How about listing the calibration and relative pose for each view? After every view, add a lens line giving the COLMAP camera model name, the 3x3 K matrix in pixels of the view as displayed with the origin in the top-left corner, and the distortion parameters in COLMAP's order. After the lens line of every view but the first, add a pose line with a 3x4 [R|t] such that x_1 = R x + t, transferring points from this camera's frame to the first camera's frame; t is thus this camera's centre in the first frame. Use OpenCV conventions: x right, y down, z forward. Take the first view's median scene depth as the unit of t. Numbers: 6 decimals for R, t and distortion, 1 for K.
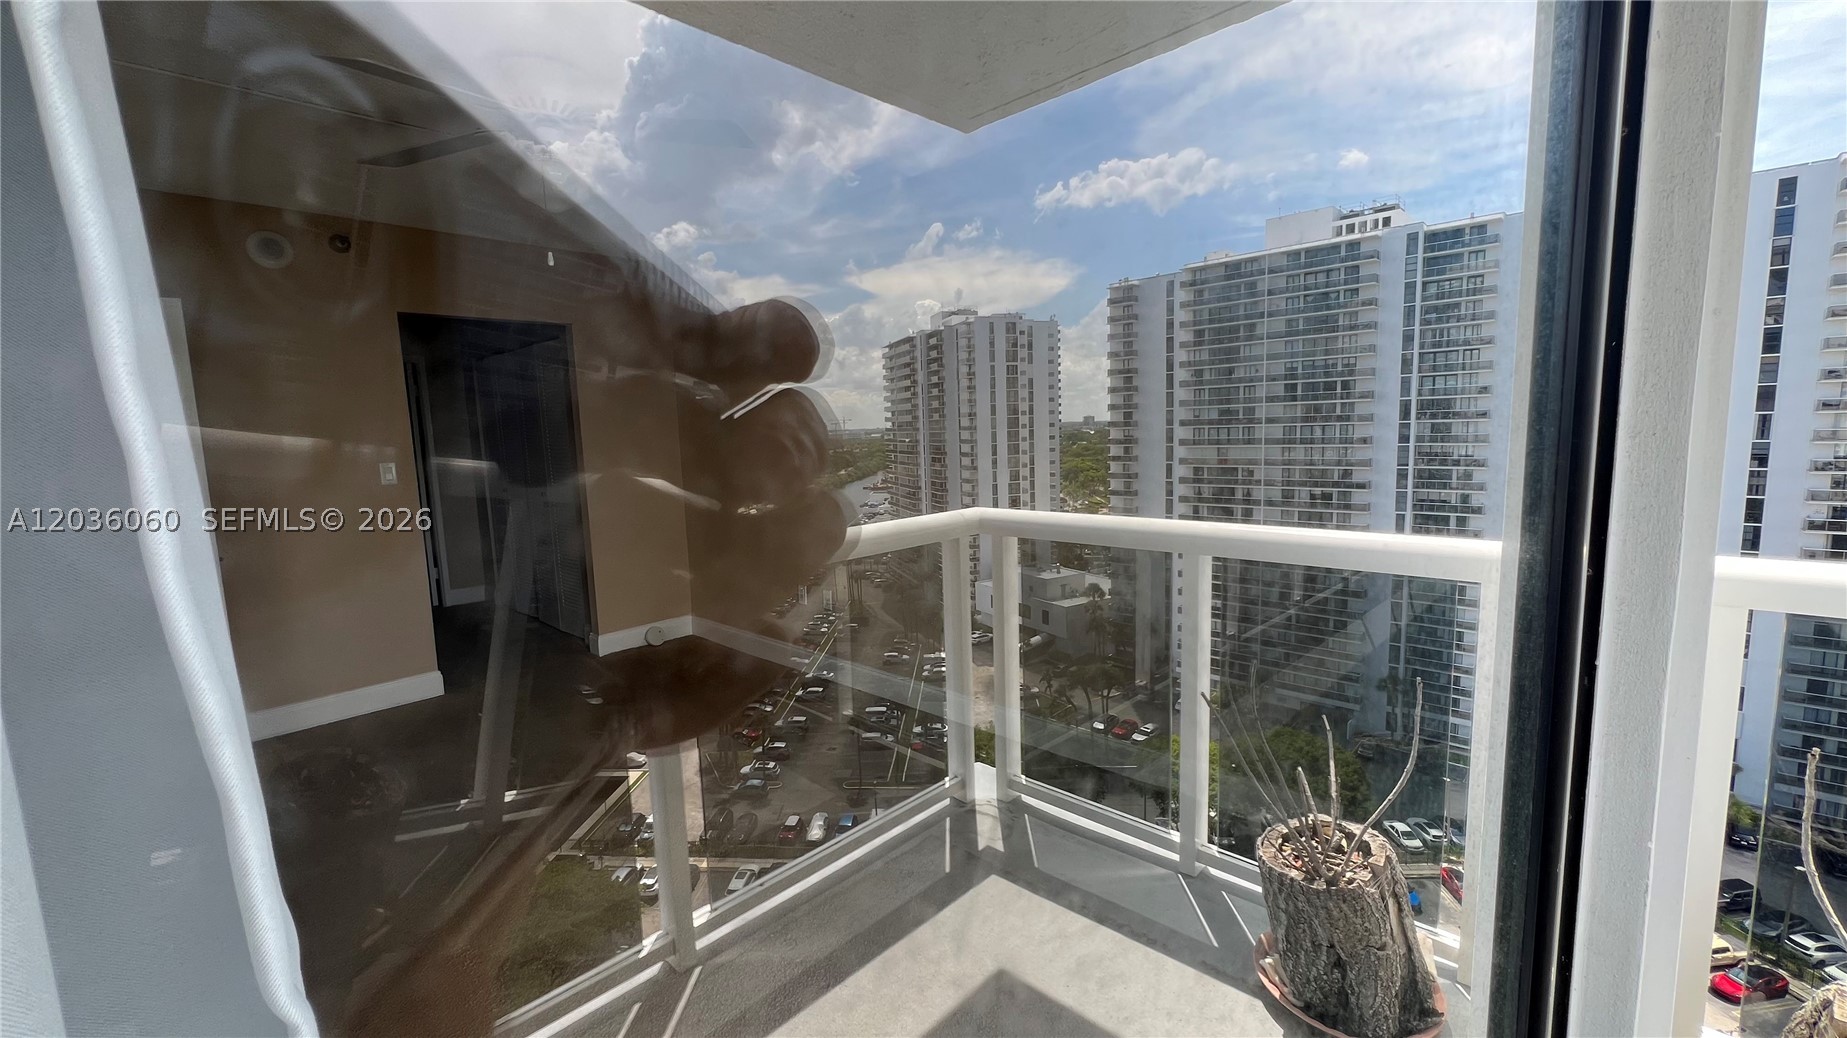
lens RADIAL K [[739.9, 0, 923.5], [0, 739.9, 519.0], [0, 0, 1]] dist [-0.018037, -0.000020]
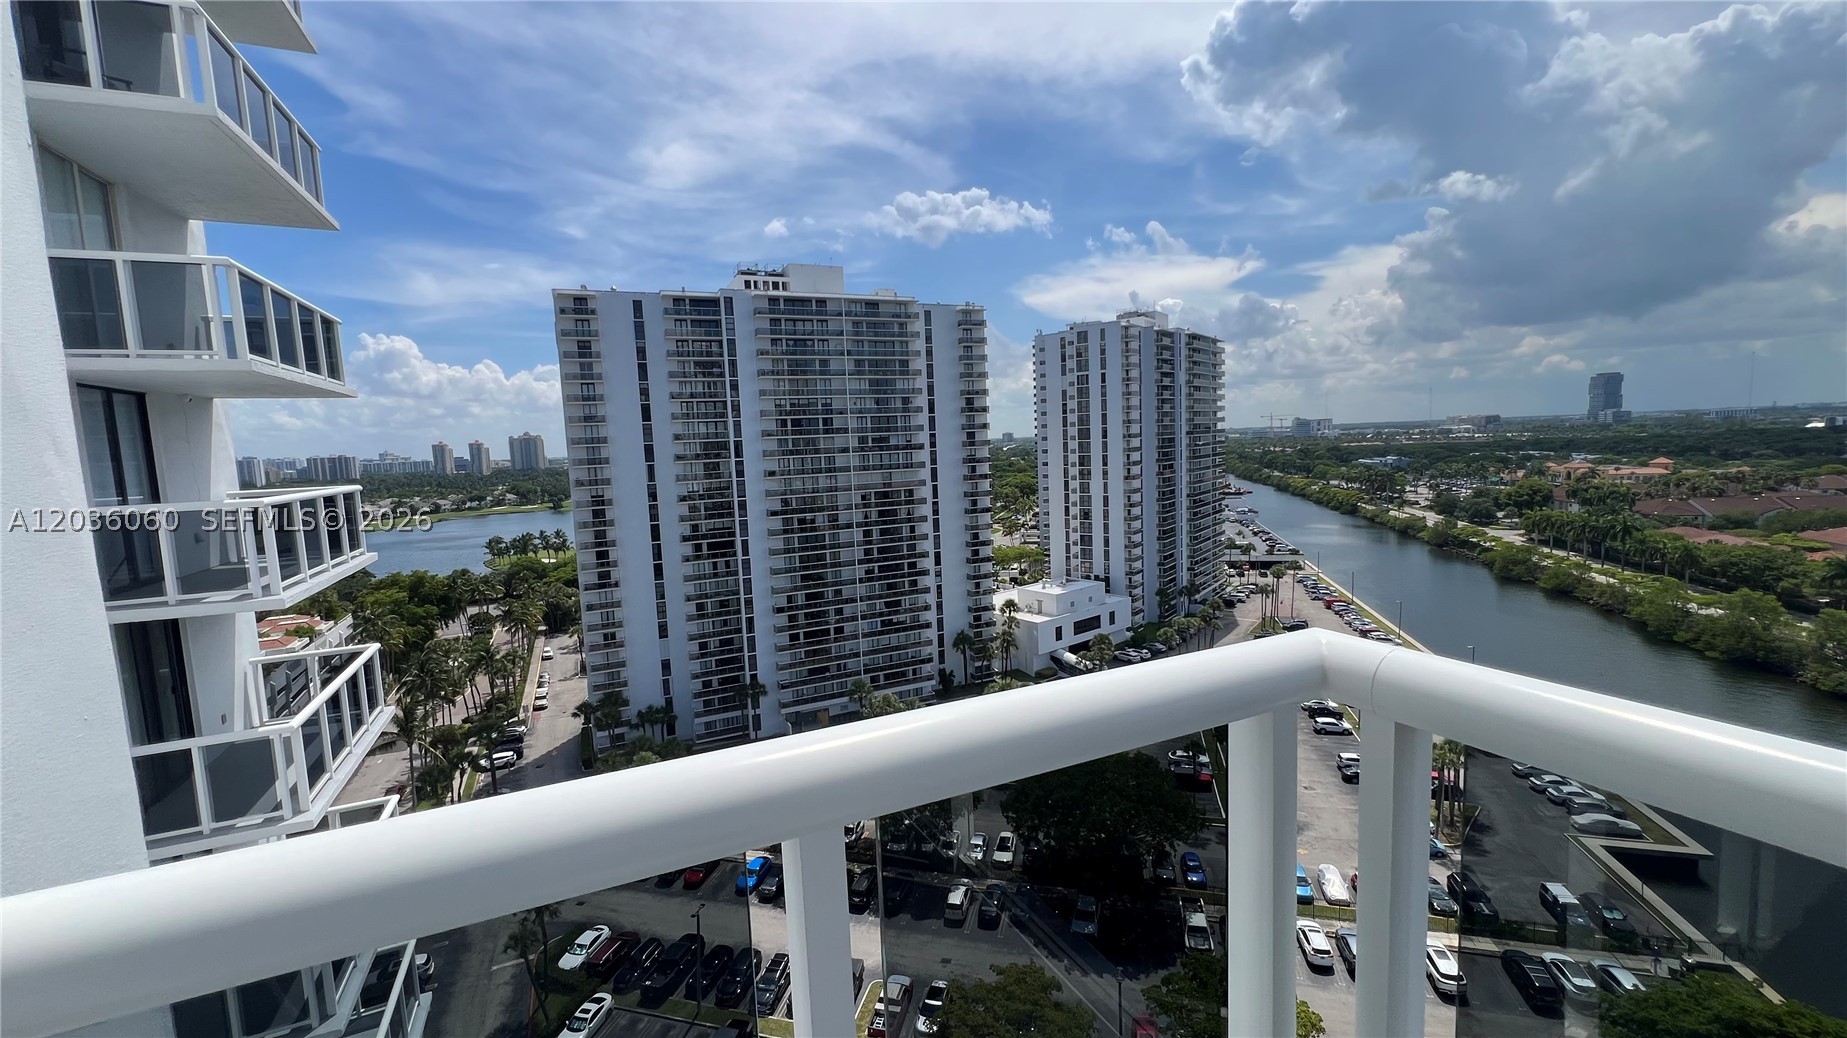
lens RADIAL K [[743.3, 0, 920.4], [0, 743.3, 513.1], [0, 0, 1]] dist [-0.002596, 0.000669]
pose [[-0.944220, -0.026826, 0.328222, 0.004568], [-0.050462, -0.973120, -0.224701, 0.143659], [0.325427, -0.228730, 0.917486, 0.016054]]
